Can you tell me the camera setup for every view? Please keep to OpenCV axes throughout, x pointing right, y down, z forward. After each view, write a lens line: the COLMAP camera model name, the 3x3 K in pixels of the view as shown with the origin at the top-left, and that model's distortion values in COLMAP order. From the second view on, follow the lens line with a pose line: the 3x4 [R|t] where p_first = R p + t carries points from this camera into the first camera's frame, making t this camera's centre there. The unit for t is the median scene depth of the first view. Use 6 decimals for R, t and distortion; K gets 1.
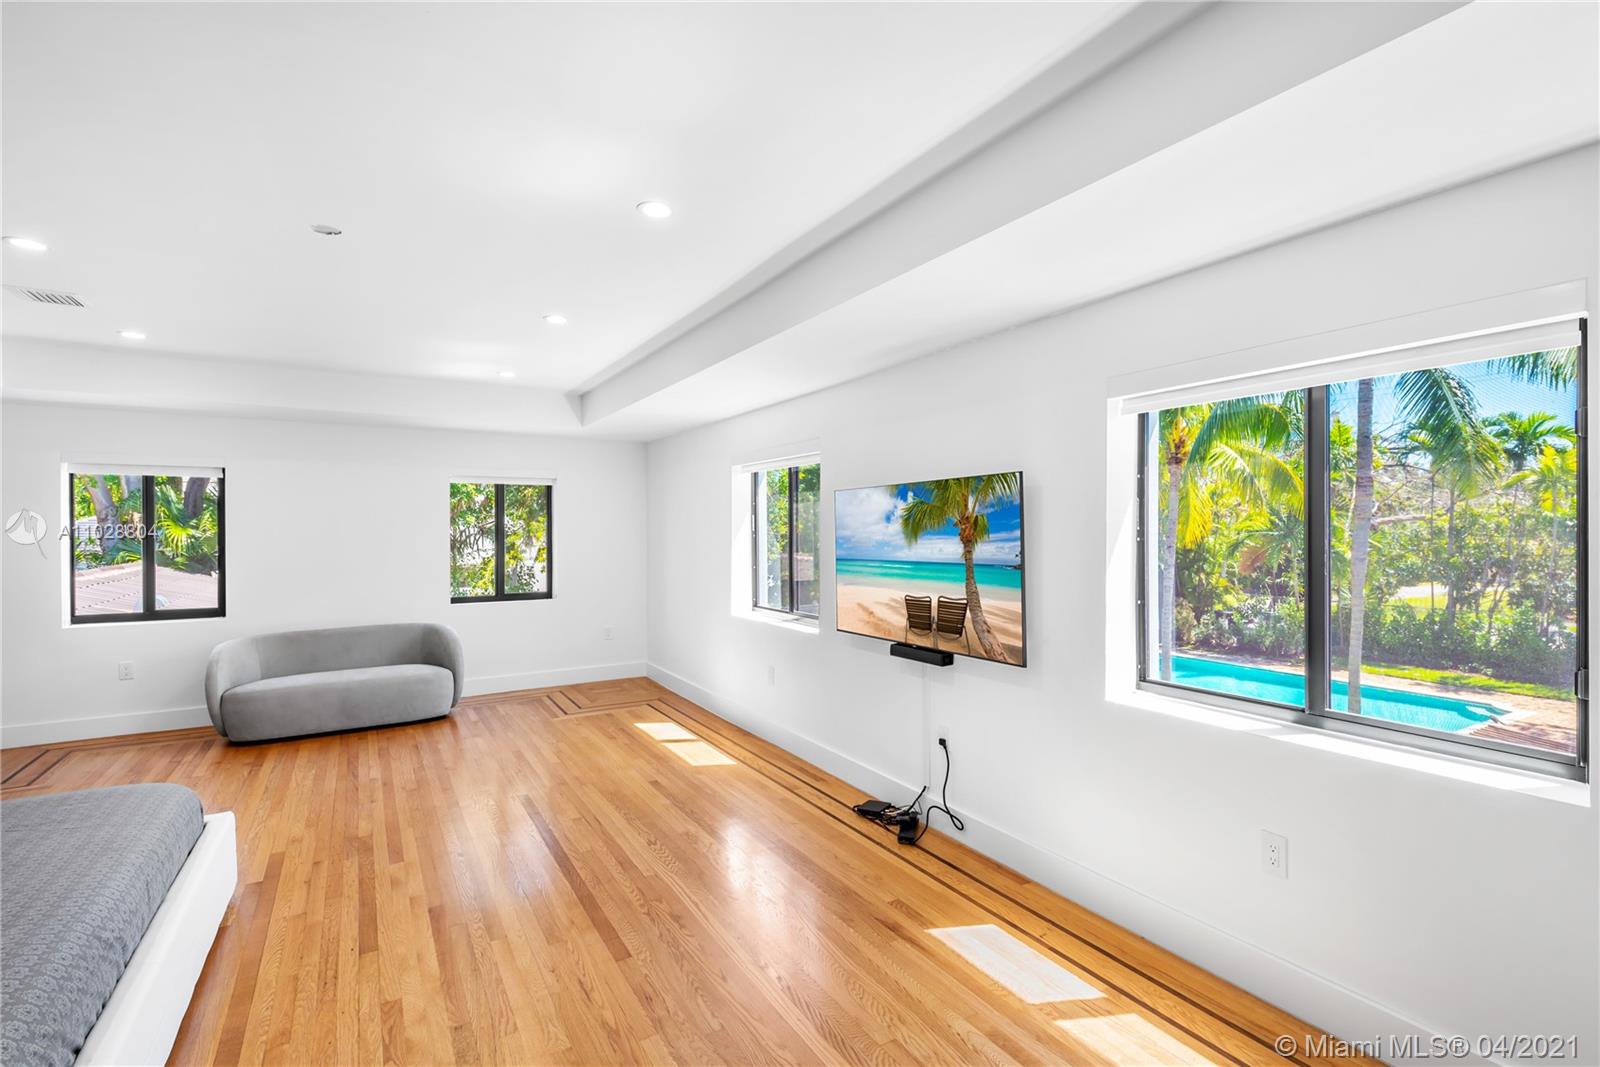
lens RADIAL K [[750.0, 0, 808.1], [0, 750.0, 536.9], [0, 0, 1]] dist [0.007852, -0.002215]
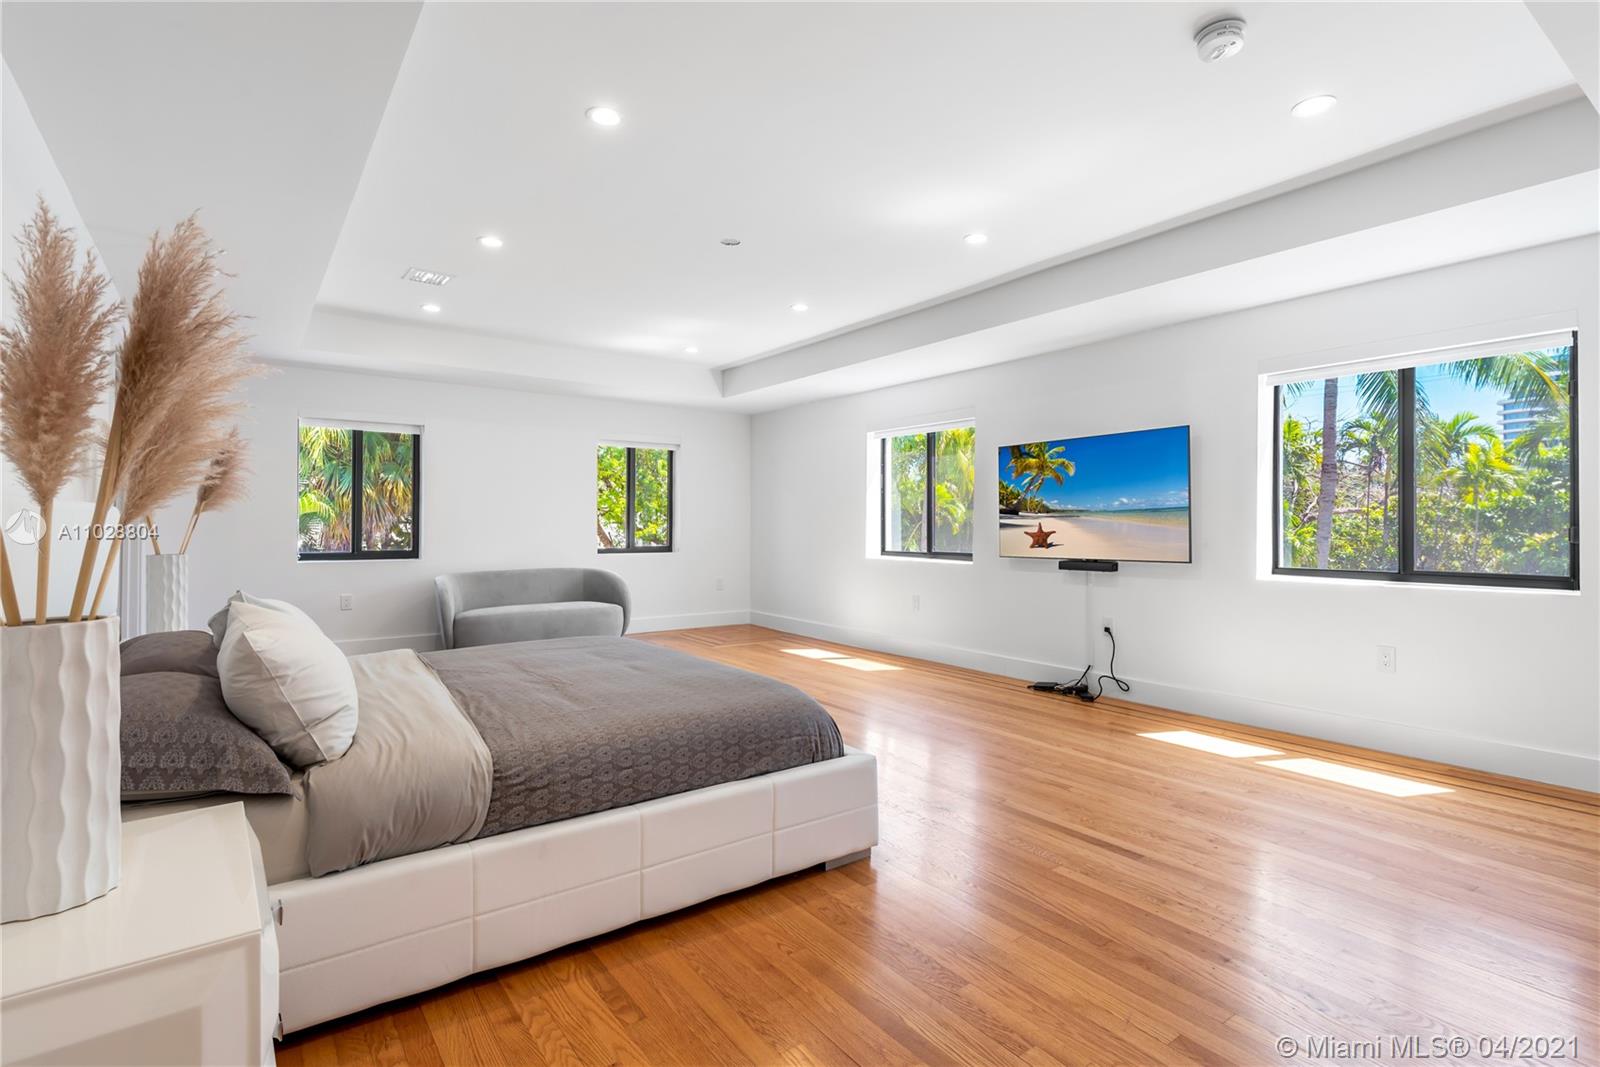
lens RADIAL K [[793.1, 0, 794.7], [0, 793.1, 530.0], [0, 0, 1]] dist [0.002200, 0.001682]
pose [[0.996529, 0.008468, 0.082812, -0.317454], [-0.007883, 0.999942, -0.007391, 0.069450], [-0.082870, 0.006713, 0.996538, -0.238444]]
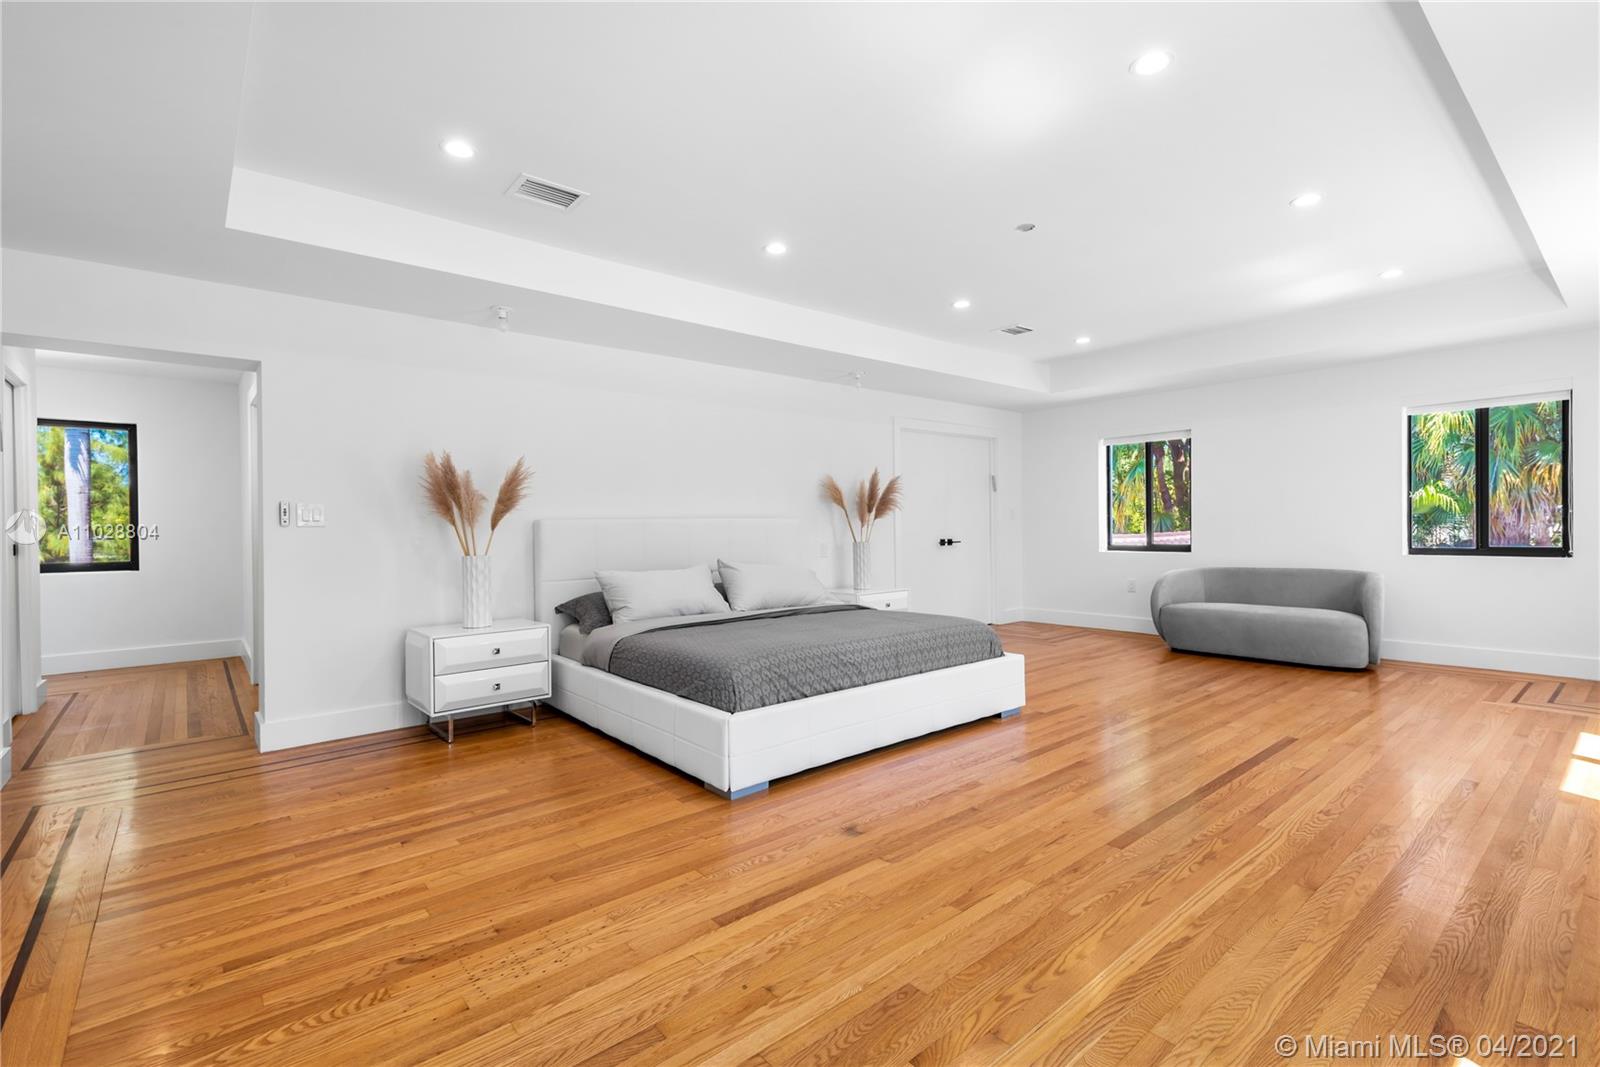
lens RADIAL K [[718.0, 0, 806.4], [0, 718.0, 524.9], [0, 0, 1]] dist [0.014176, 0.000103]
pose [[0.154306, 0.004544, -0.988013, 0.289719], [0.002700, 0.999984, 0.005021, 0.057109], [0.988019, -0.003442, 0.154291, 0.202568]]
